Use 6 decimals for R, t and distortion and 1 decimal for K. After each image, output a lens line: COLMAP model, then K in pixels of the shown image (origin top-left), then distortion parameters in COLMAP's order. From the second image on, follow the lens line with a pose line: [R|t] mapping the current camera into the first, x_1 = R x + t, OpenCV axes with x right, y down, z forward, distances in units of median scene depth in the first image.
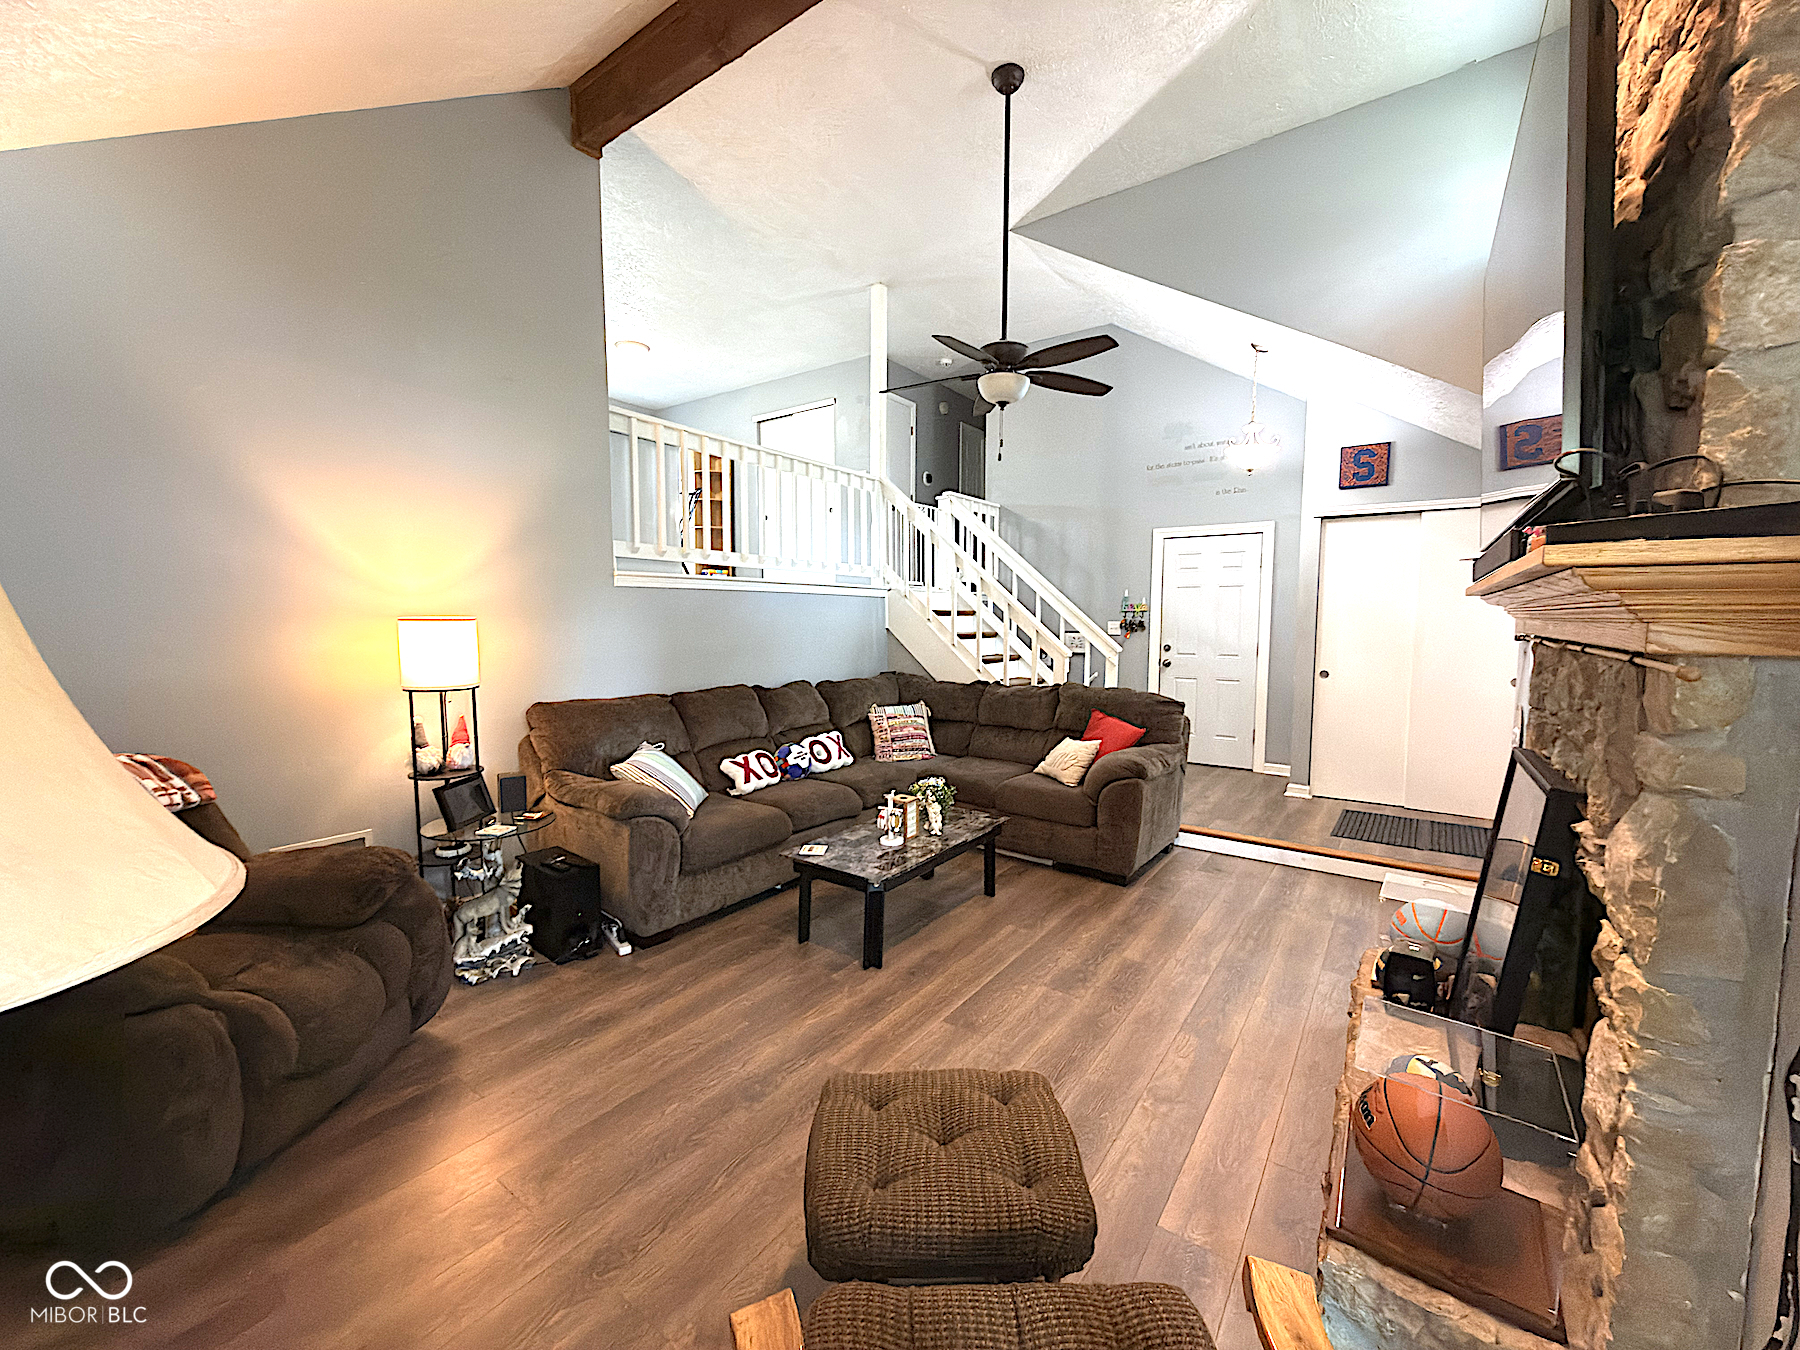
lens RADIAL K [[721.9, 0, 900.0], [0, 721.9, 679.1], [0, 0, 1]] dist [0.004176, 0.000314]
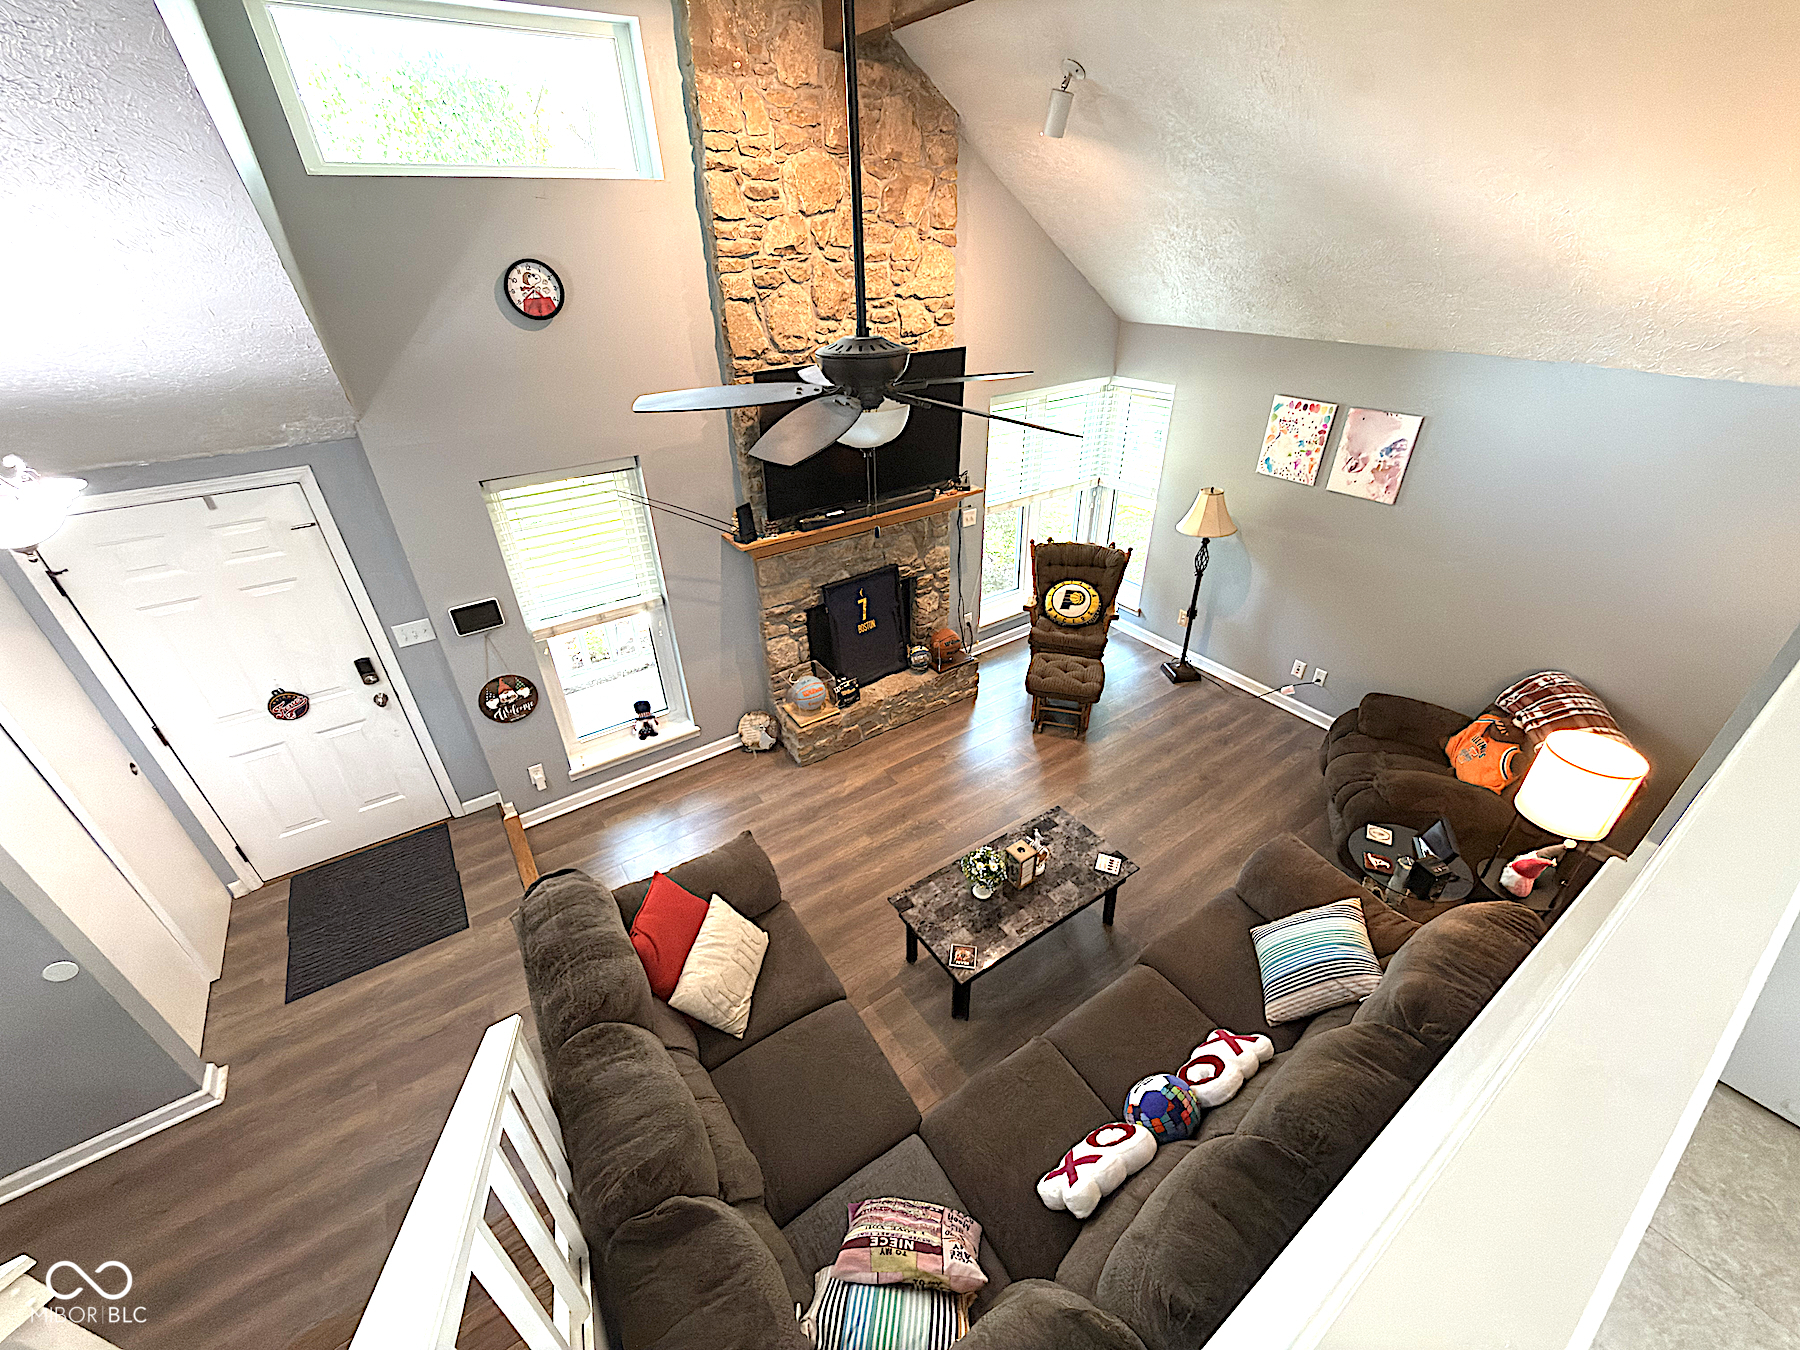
lens RADIAL K [[721.9, 0, 912.9], [0, 721.9, 675.6], [0, 0, 1]] dist [0.004176, 0.000314]
pose [[-0.944877, -0.164912, 0.282862, -0.081779], [0.039504, 0.800171, 0.598470, -0.518595], [-0.325033, 0.576655, -0.749549, 1.370487]]
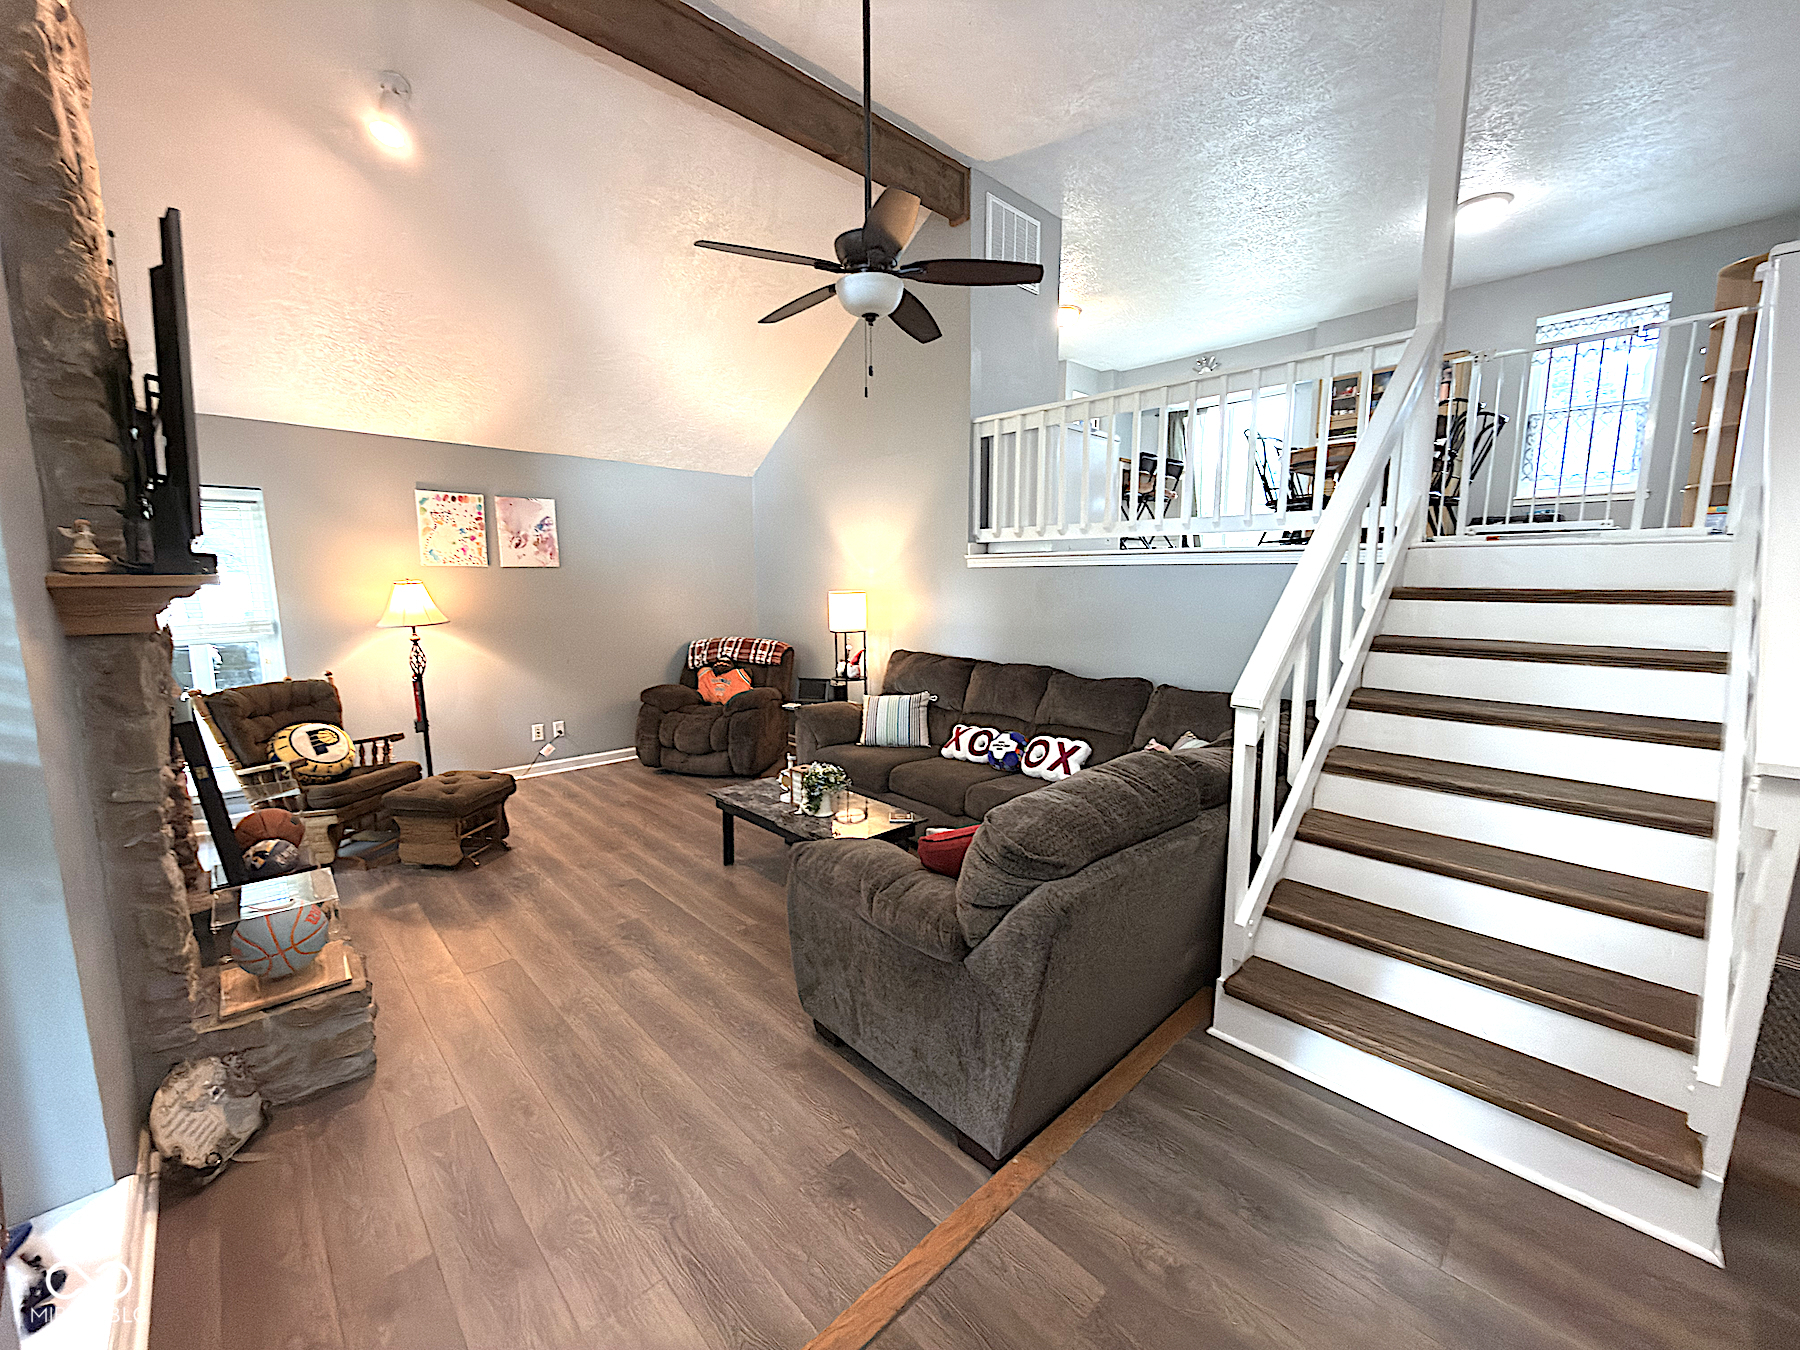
lens RADIAL K [[721.9, 0, 902.8], [0, 721.9, 678.3], [0, 0, 1]] dist [0.004176, 0.000314]
pose [[-0.174943, 0.128182, -0.976199, 0.829648], [-0.093357, 0.984862, 0.146050, -0.109738], [0.980143, 0.116685, -0.160328, 1.076288]]
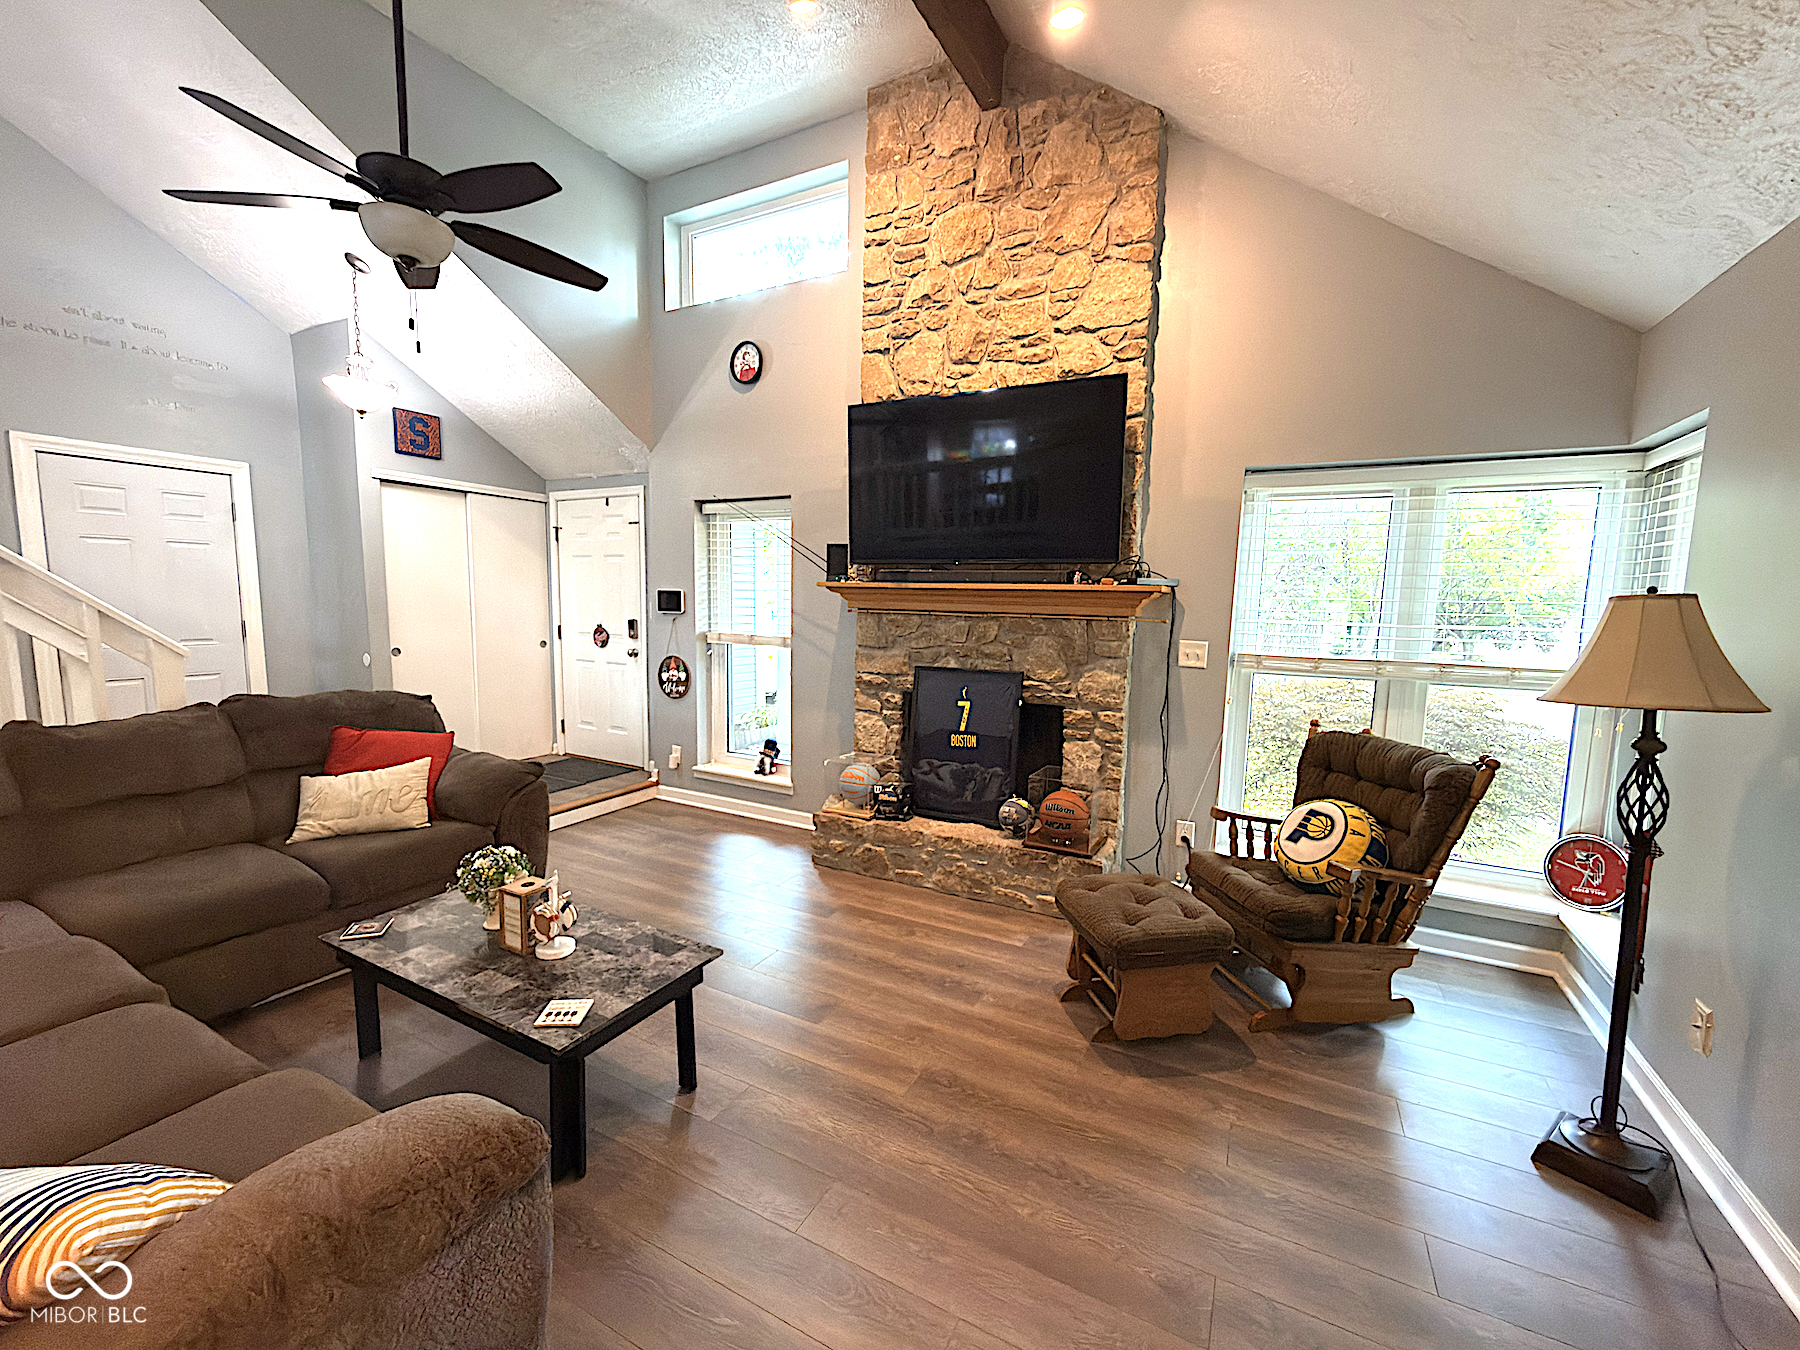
lens RADIAL K [[721.9, 0, 903.4], [0, 721.9, 677.9], [0, 0, 1]] dist [0.004176, 0.000314]
pose [[-0.138609, -0.114418, 0.983715, -0.529793], [0.072245, 0.989489, 0.125269, -0.055780], [-0.987709, 0.088432, -0.128886, 0.617679]]
